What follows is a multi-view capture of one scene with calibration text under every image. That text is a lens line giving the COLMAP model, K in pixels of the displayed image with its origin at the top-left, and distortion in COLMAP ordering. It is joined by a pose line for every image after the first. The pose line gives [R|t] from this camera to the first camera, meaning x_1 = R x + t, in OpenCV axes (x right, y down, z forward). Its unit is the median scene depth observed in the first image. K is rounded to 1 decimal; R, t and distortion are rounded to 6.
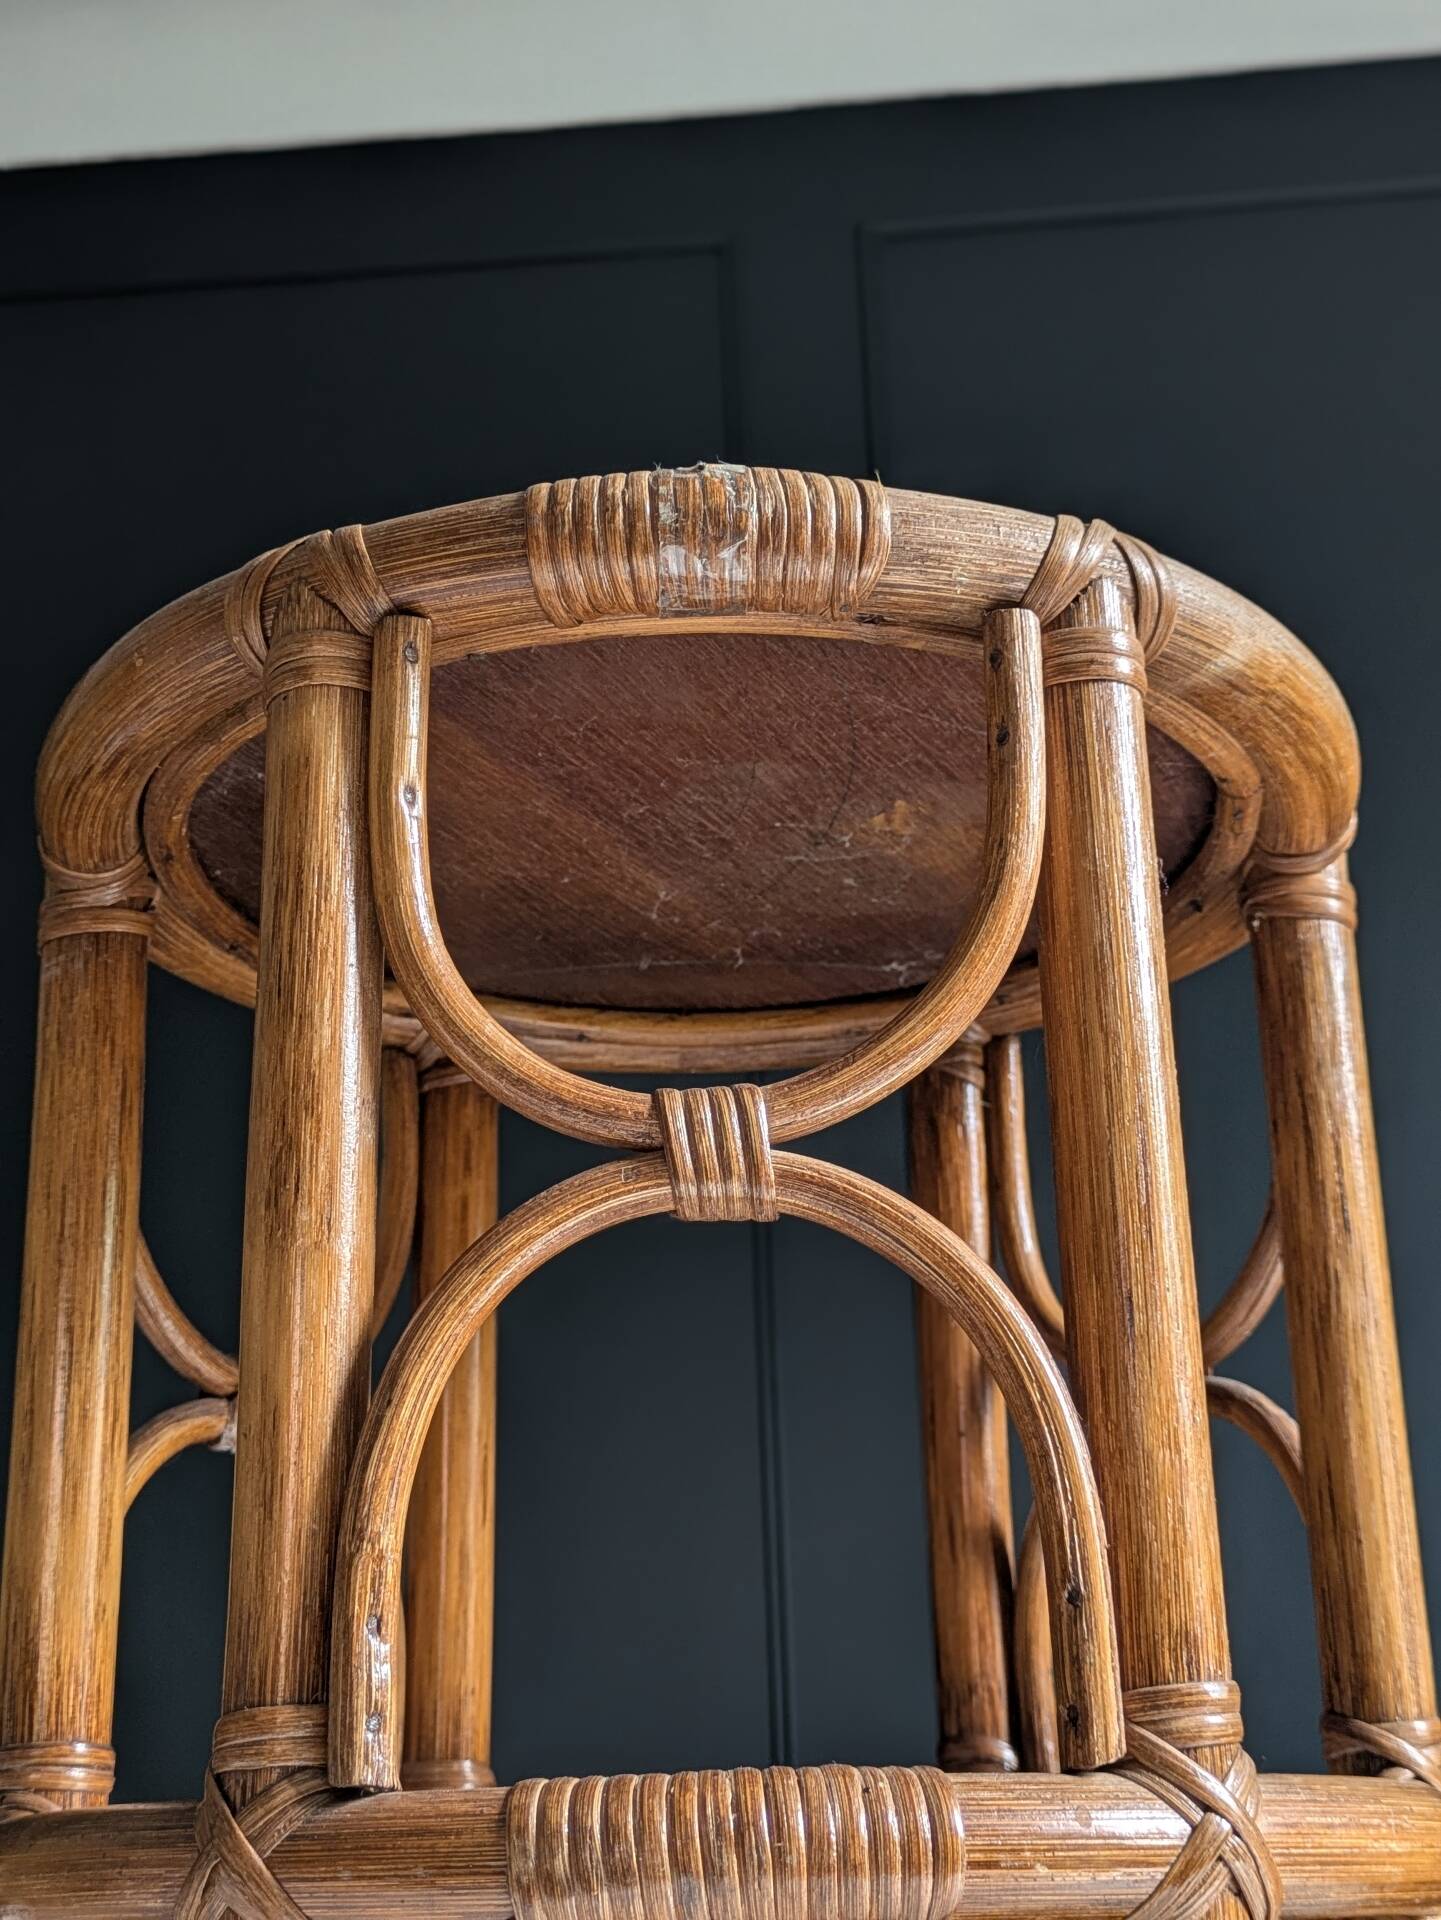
lens RADIAL K [[2520.6, 0, 700.4], [0, 2520.6, 980.4], [0, 0, 1]] dist [0.032463, -0.062015]
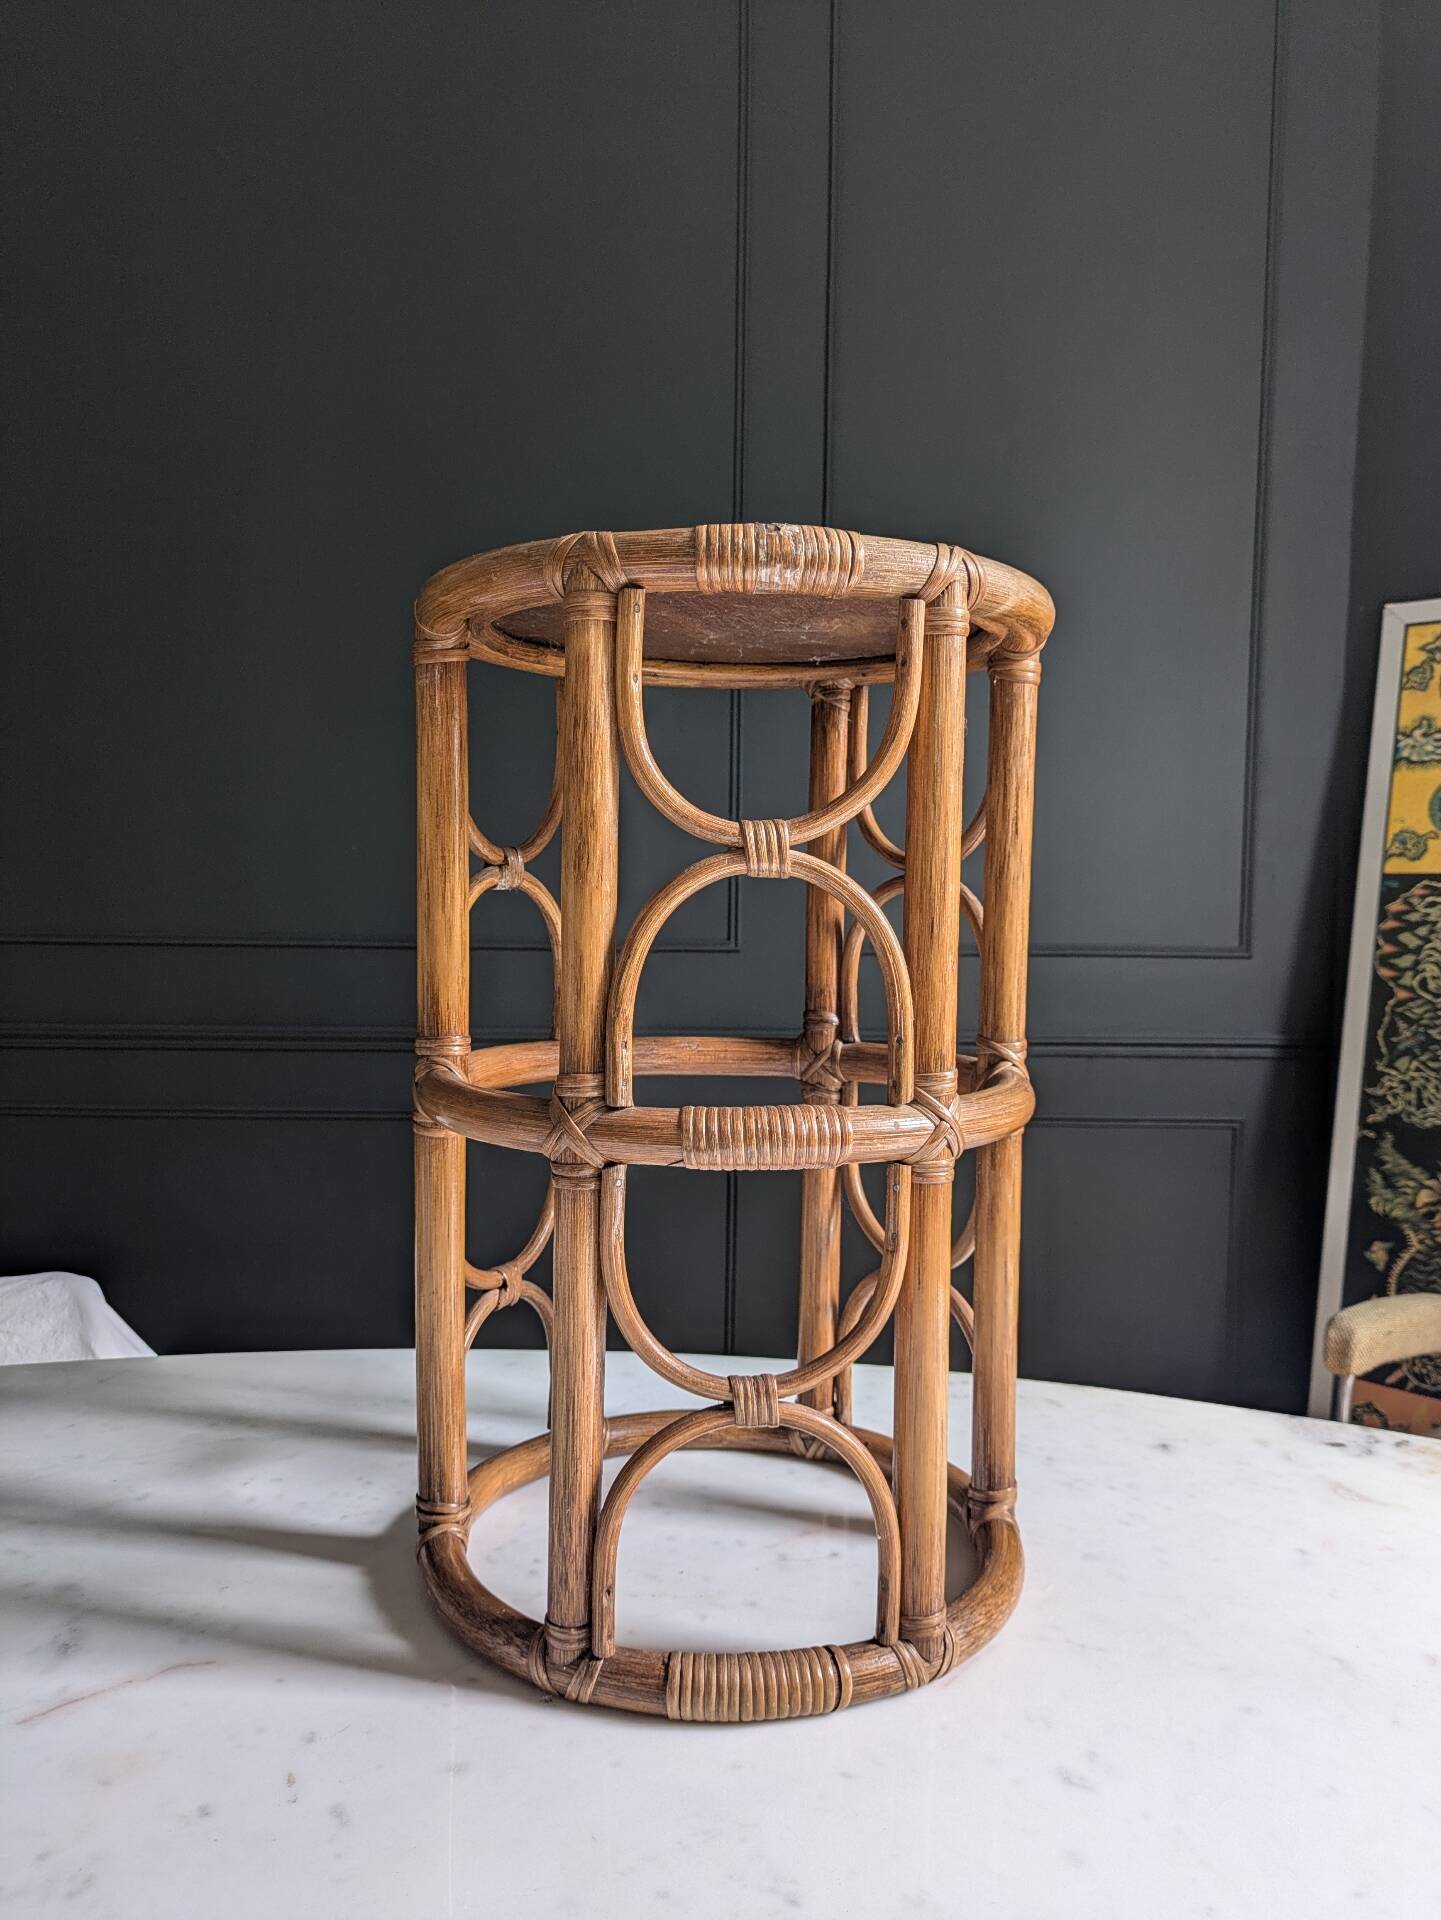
lens RADIAL K [[1462.8, 0, 726.9], [0, 1462.8, 984.0], [0, 0, 1]] dist [0.012890, -0.004657]
pose [[0.994423, 0.031290, 0.100718, -0.153212], [-0.068555, 0.917480, 0.391829, -0.327032], [-0.080147, -0.396548, 0.914509, -0.268839]]
